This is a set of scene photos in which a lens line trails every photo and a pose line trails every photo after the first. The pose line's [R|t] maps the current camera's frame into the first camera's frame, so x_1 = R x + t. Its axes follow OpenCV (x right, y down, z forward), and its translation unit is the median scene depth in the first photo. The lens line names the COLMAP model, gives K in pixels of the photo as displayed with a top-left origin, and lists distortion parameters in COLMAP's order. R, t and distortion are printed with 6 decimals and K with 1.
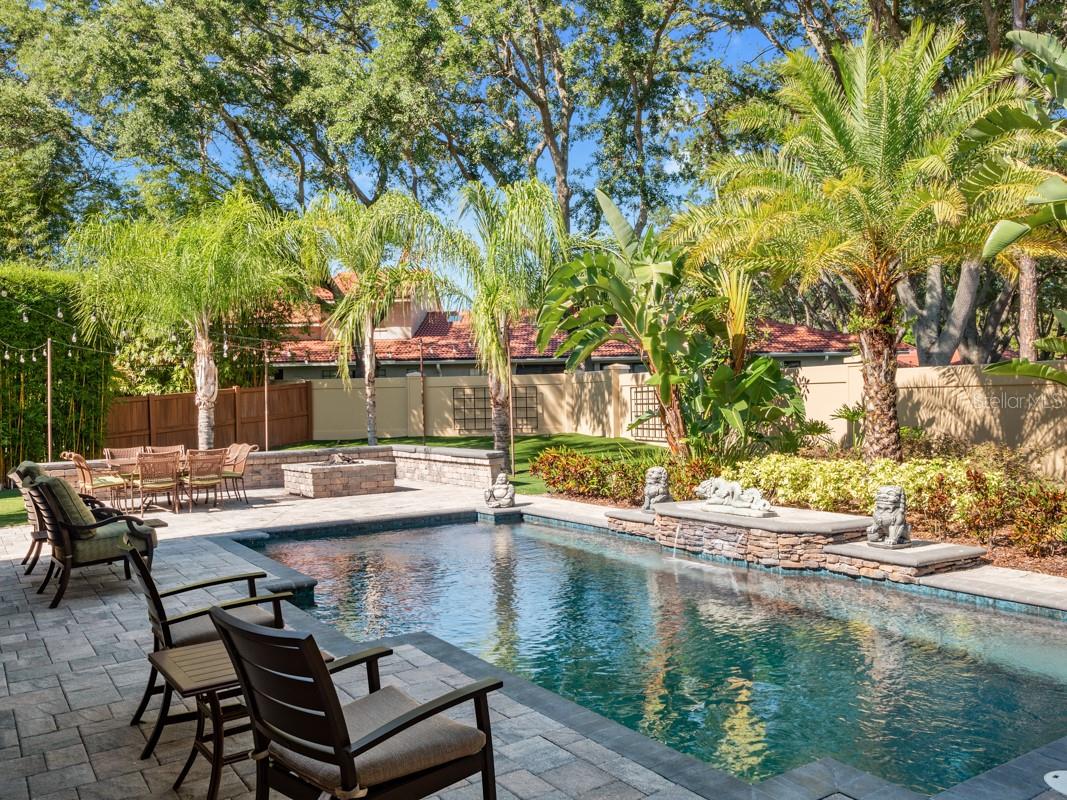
lens RADIAL K [[866.1, 0, 537.8], [0, 866.1, 398.5], [0, 0, 1]] dist [0.005429, 0.003640]
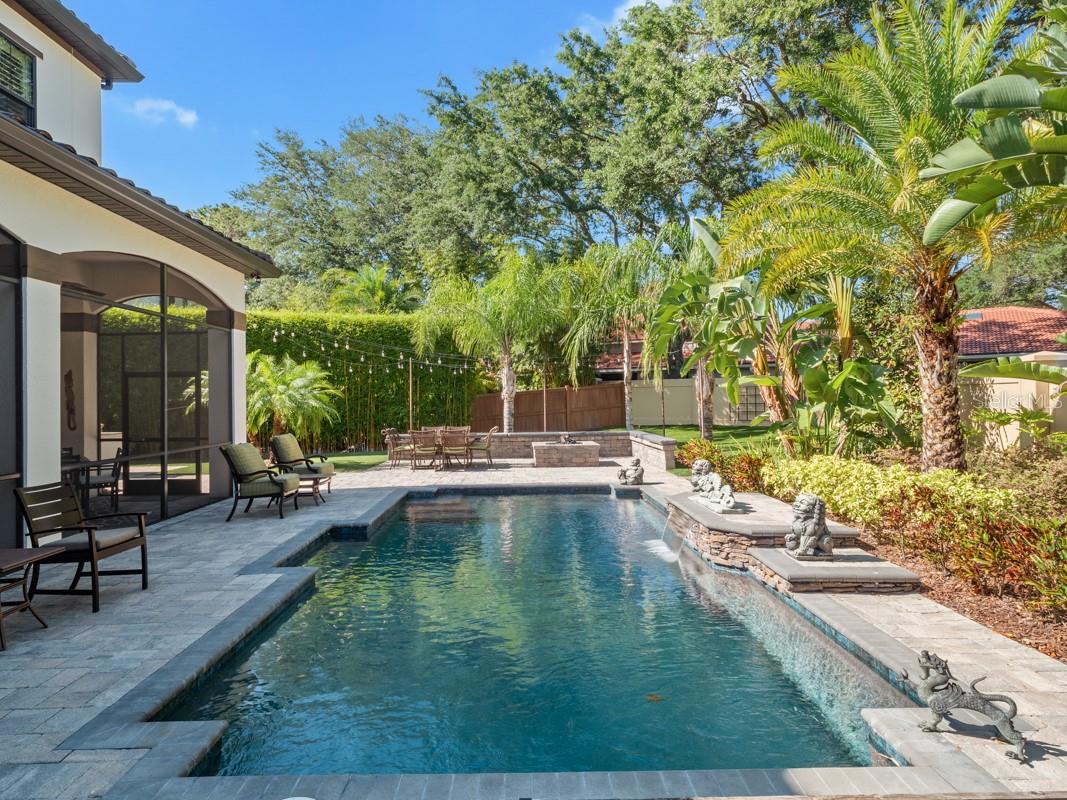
lens RADIAL K [[636.7, 0, 534.7], [0, 636.7, 399.7], [0, 0, 1]] dist [-0.004721, 0.001515]
pose [[0.841073, 0.010366, -0.540822, 0.404810], [-0.004235, 0.999912, 0.012579, -0.008948], [0.540905, -0.008289, 0.841043, 0.185094]]
